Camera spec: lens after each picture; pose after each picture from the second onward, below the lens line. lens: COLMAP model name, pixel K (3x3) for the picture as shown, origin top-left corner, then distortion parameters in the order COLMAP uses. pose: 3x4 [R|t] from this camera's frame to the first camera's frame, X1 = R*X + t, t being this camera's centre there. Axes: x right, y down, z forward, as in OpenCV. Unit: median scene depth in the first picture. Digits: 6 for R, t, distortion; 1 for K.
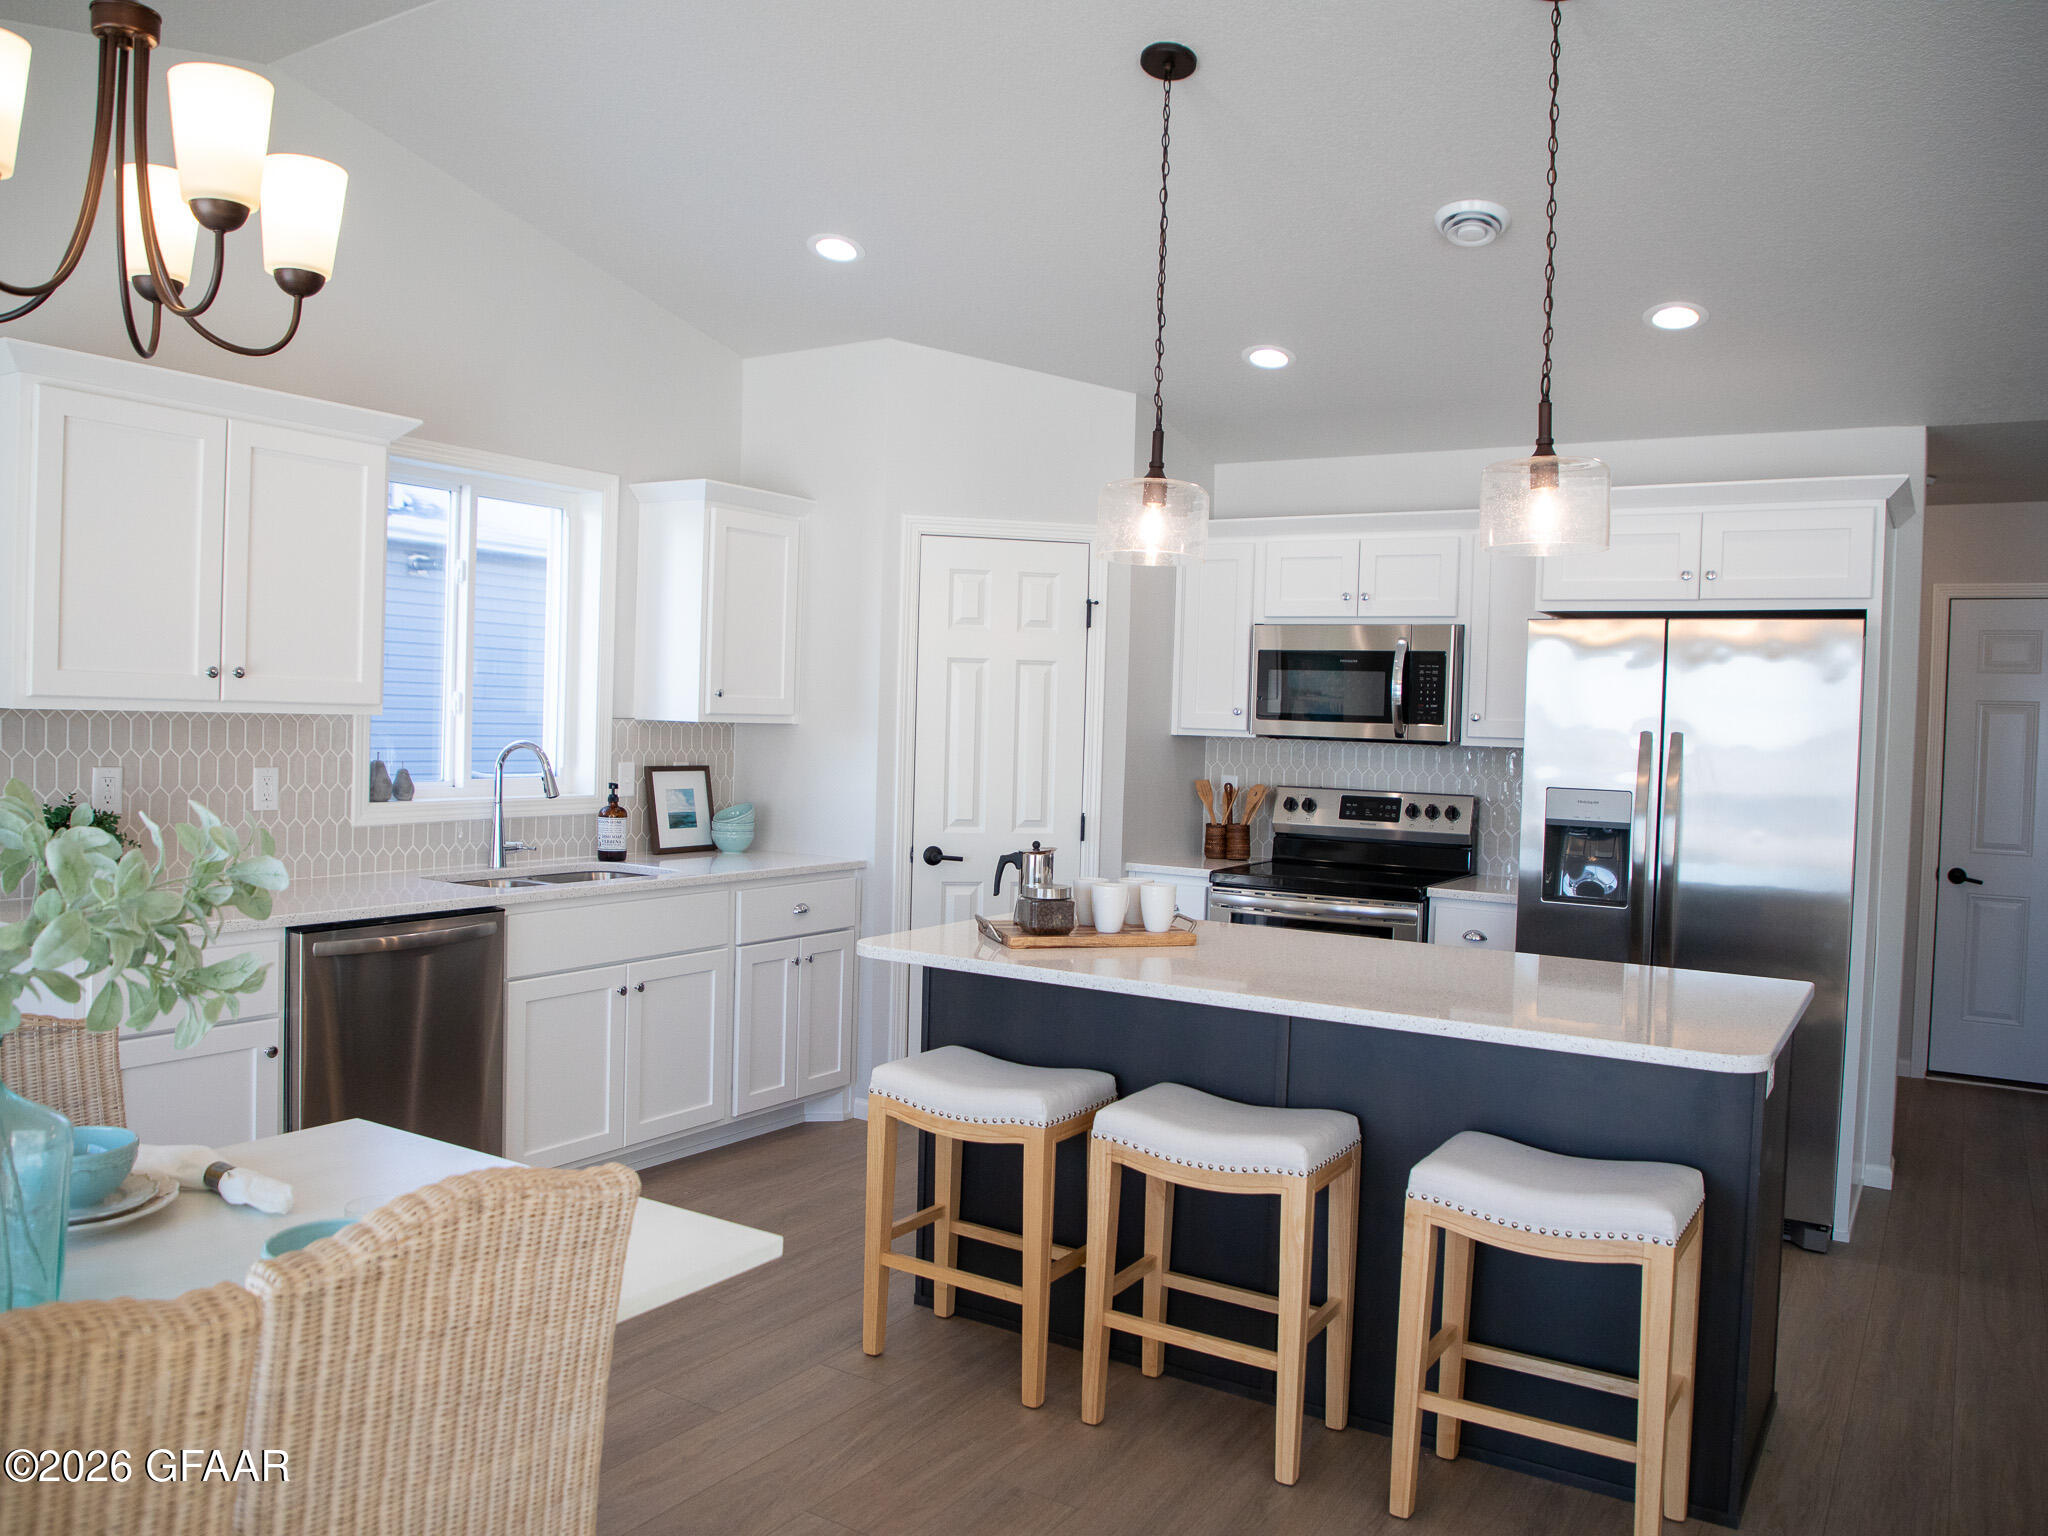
lens RADIAL K [[1542.7, 0, 1011.5], [0, 1542.7, 769.2], [0, 0, 1]] dist [-0.086478, 0.049508]
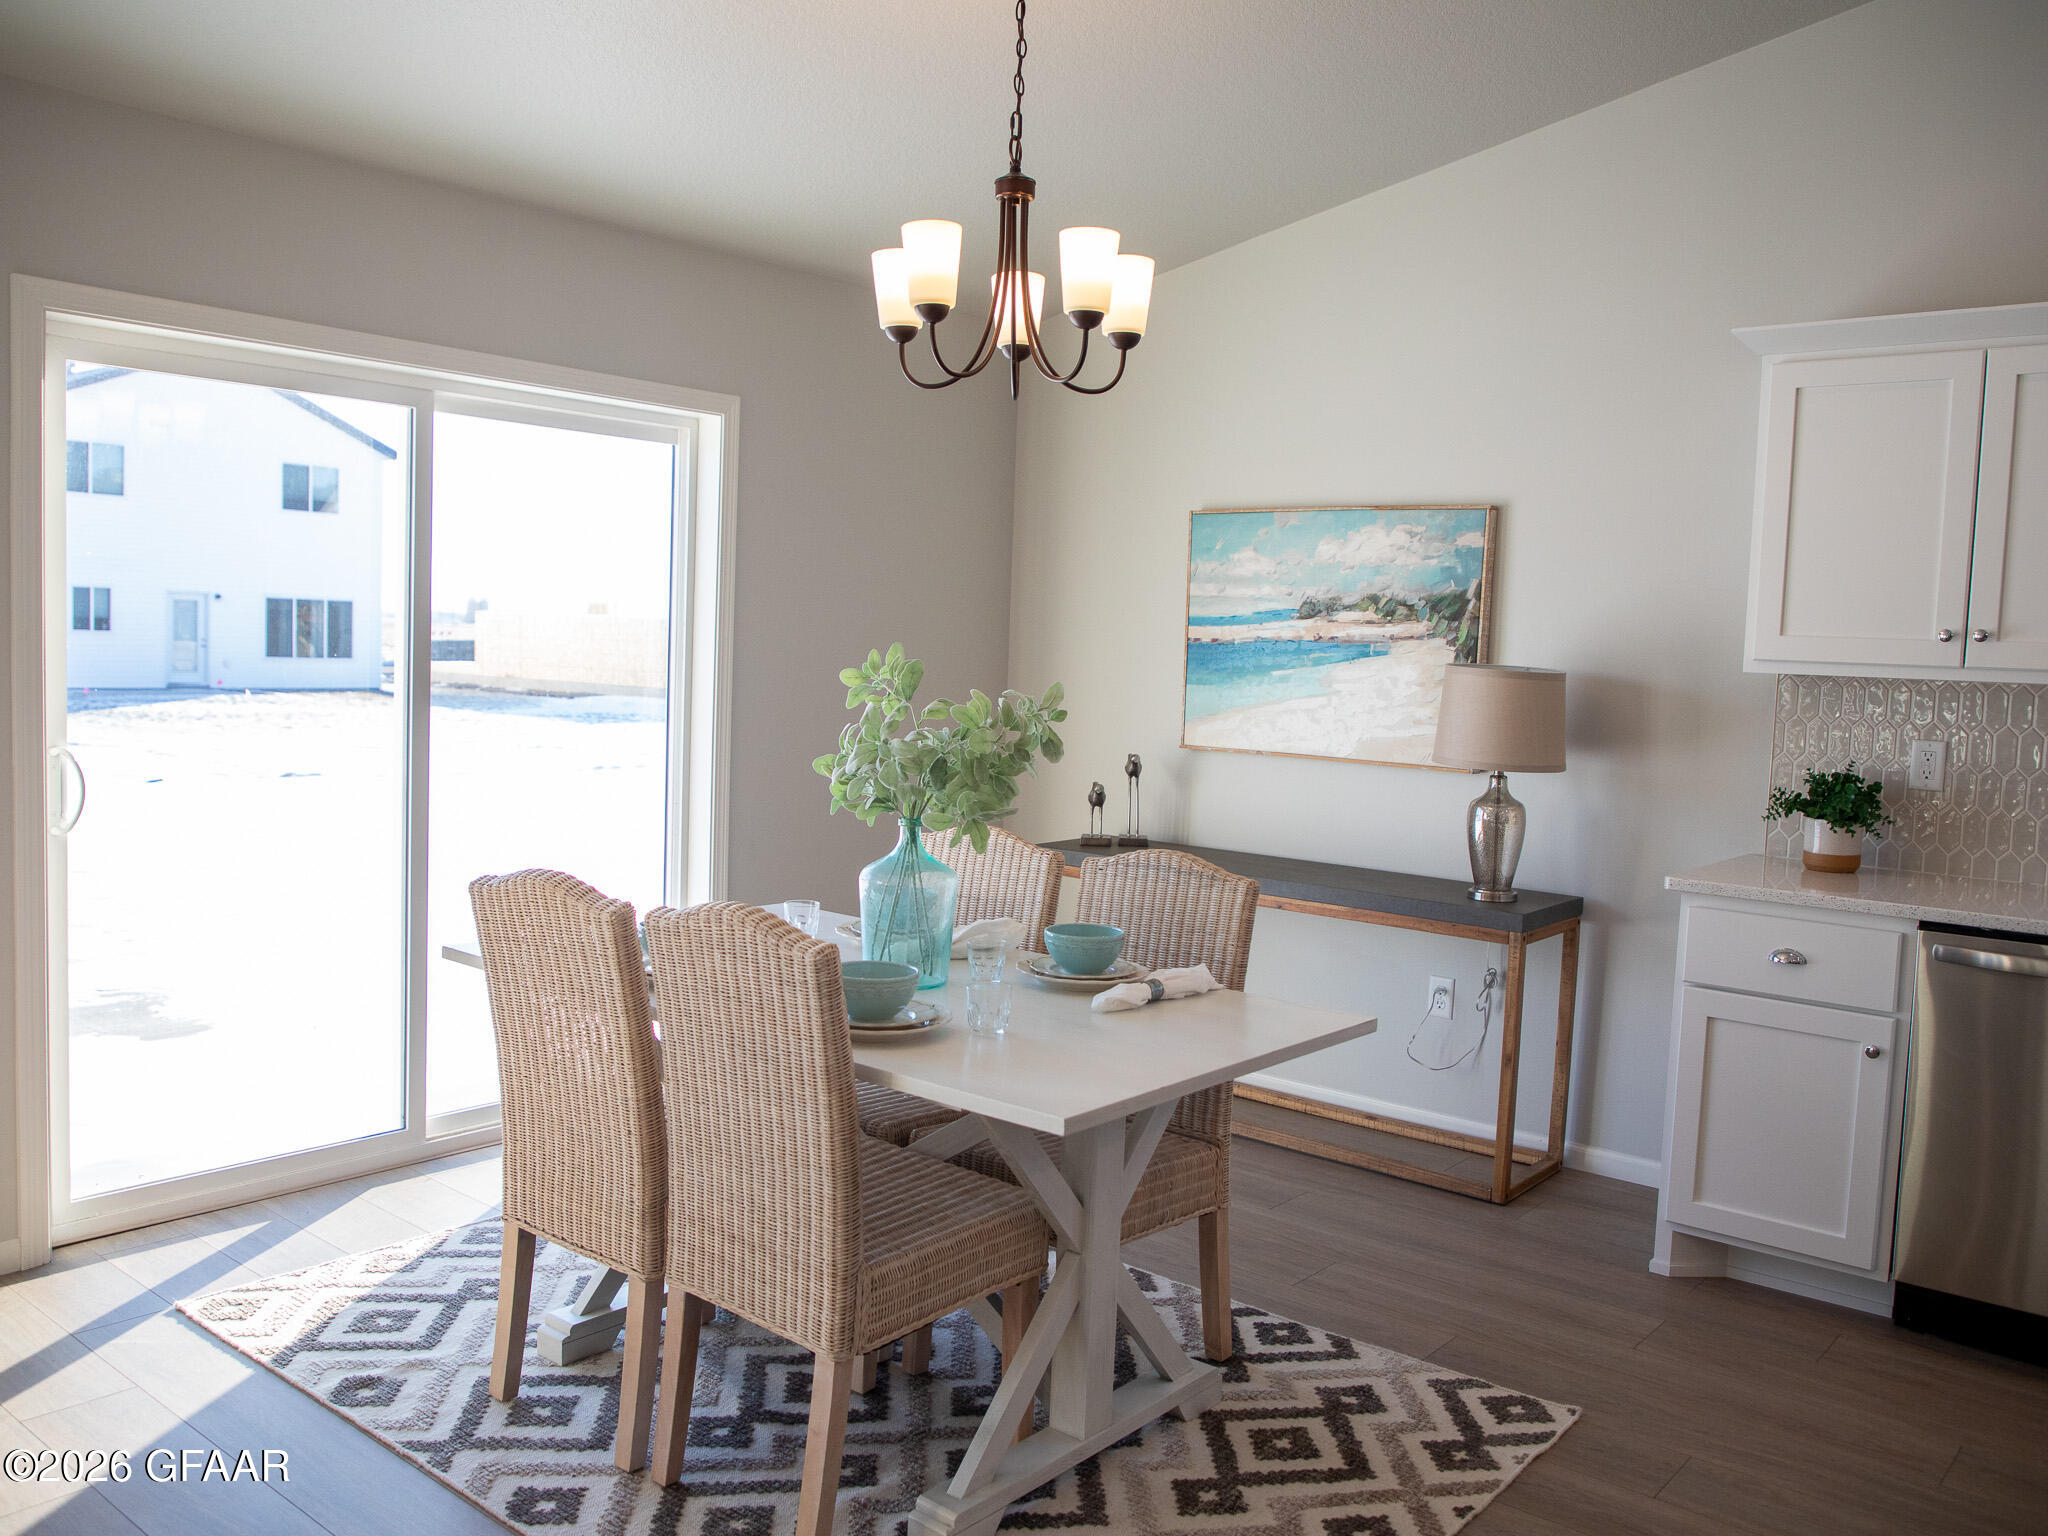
lens RADIAL K [[1658.5, 0, 1012.5], [0, 1658.5, 766.0], [0, 0, 1]] dist [-0.040034, 0.008267]
pose [[-0.123694, 0.040048, -0.991512, 0.388327], [-0.072559, 0.996146, 0.049287, 0.004210], [0.989664, 0.078040, -0.120312, 0.431305]]
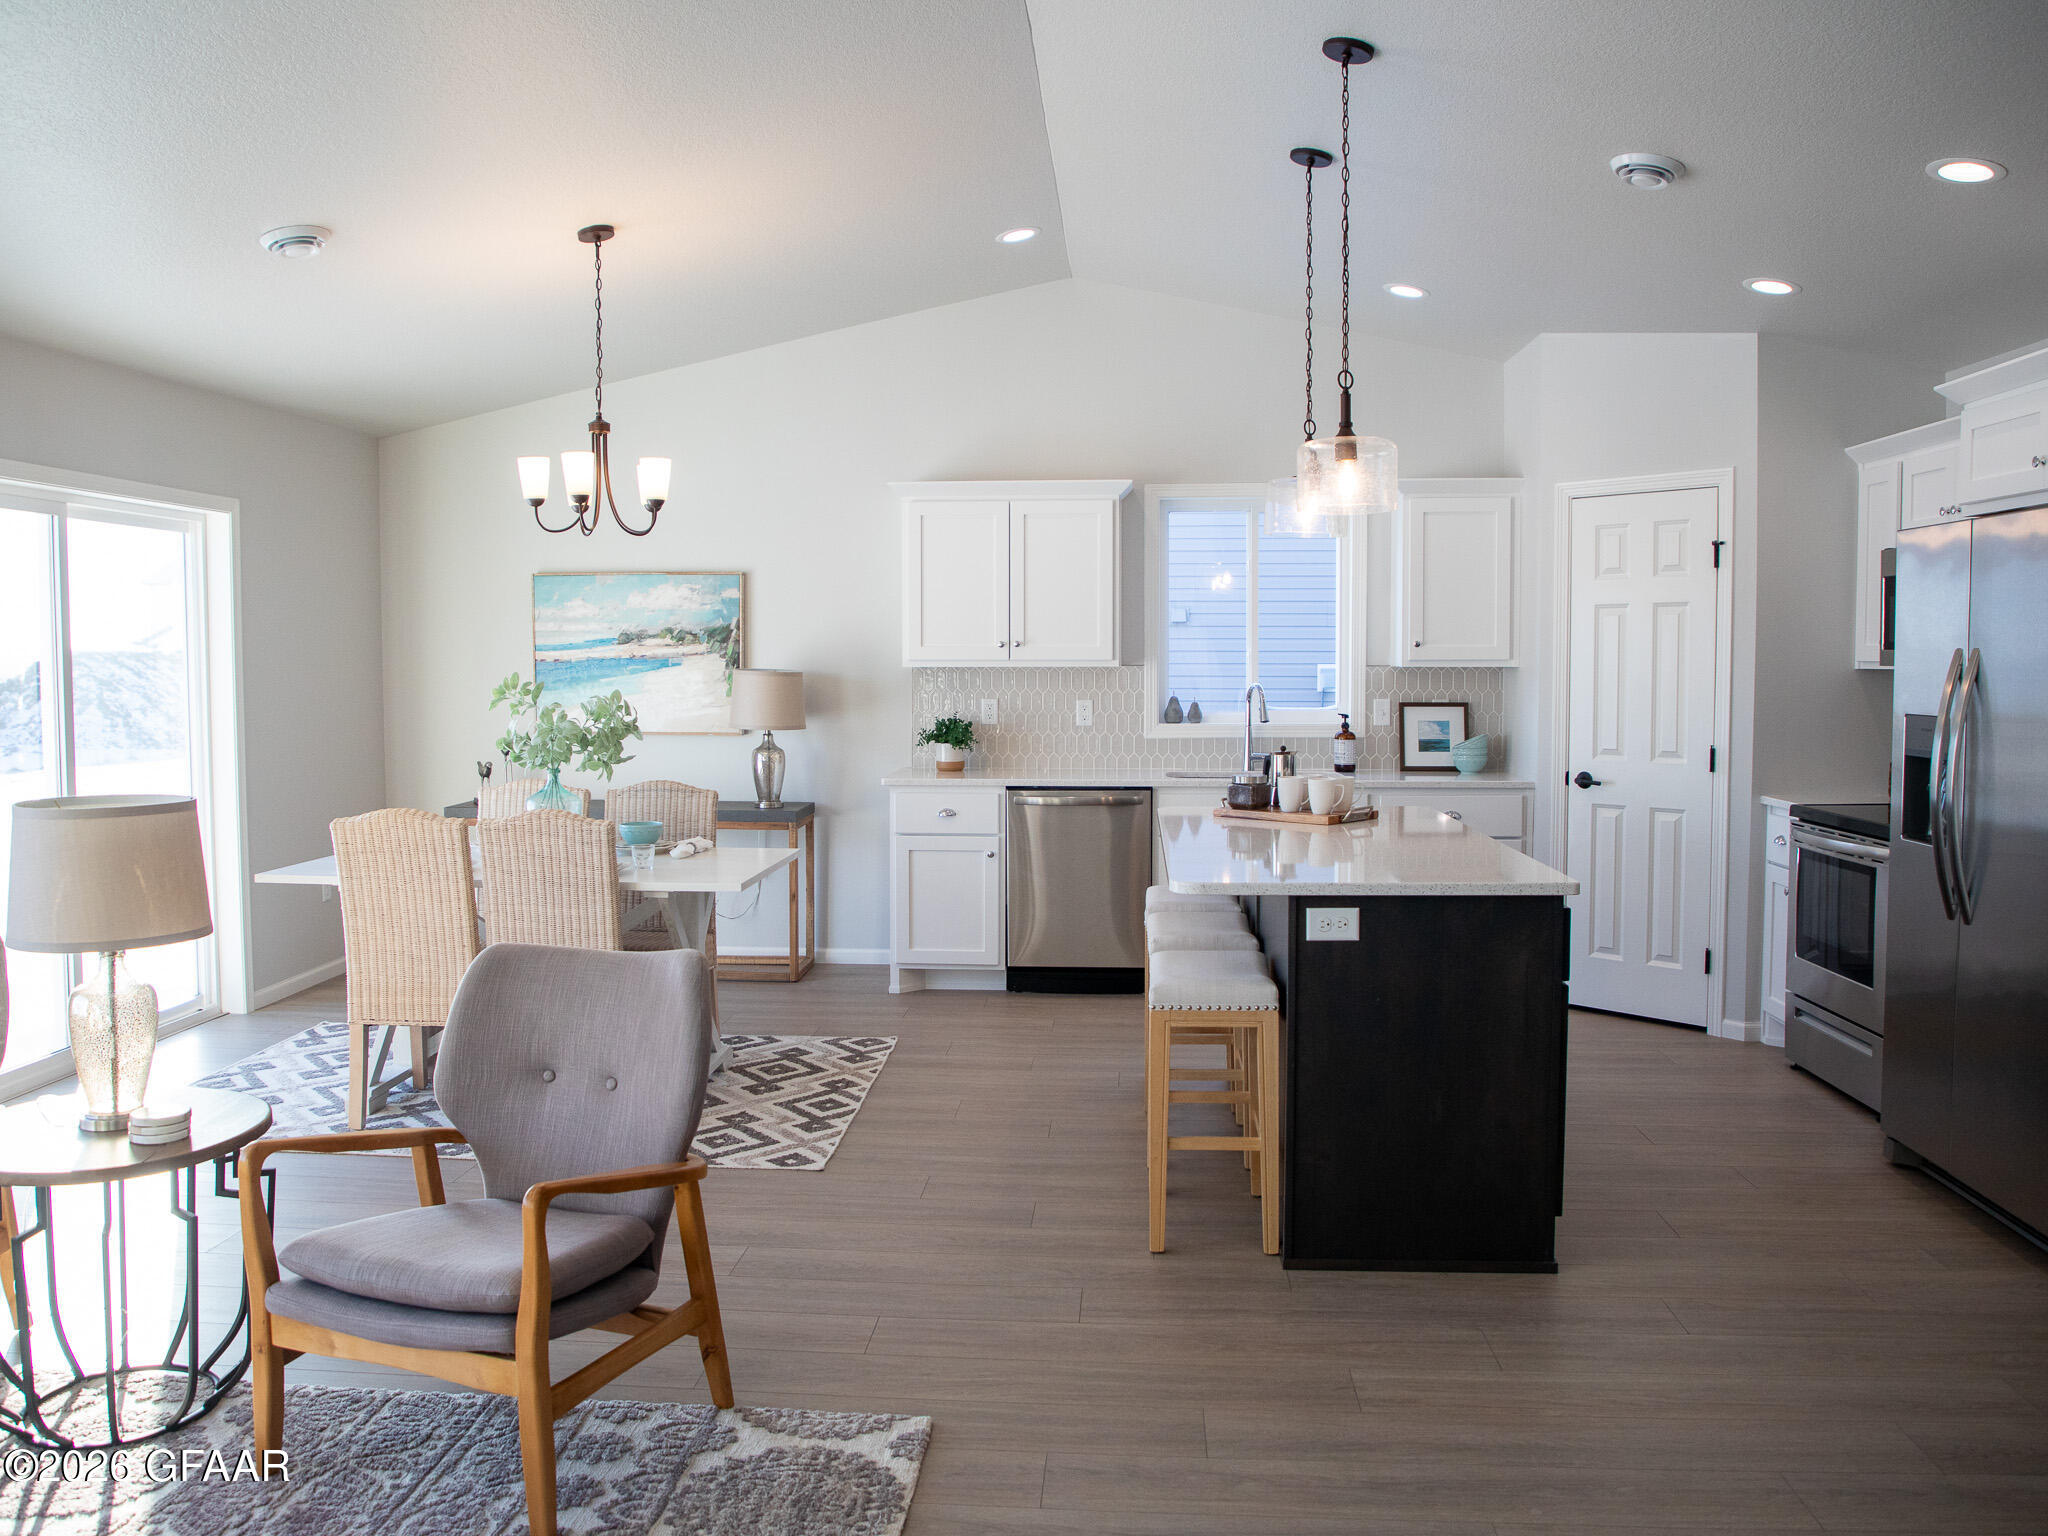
lens RADIAL K [[1617.4, 0, 1011.0], [0, 1617.4, 748.9], [0, 0, 1]] dist [-0.069208, 0.016335]
pose [[0.474261, 0.018569, -0.880188, 0.879764], [-0.012793, 0.999817, 0.014200, 0.024208], [0.880291, 0.004525, 0.474412, 0.076791]]
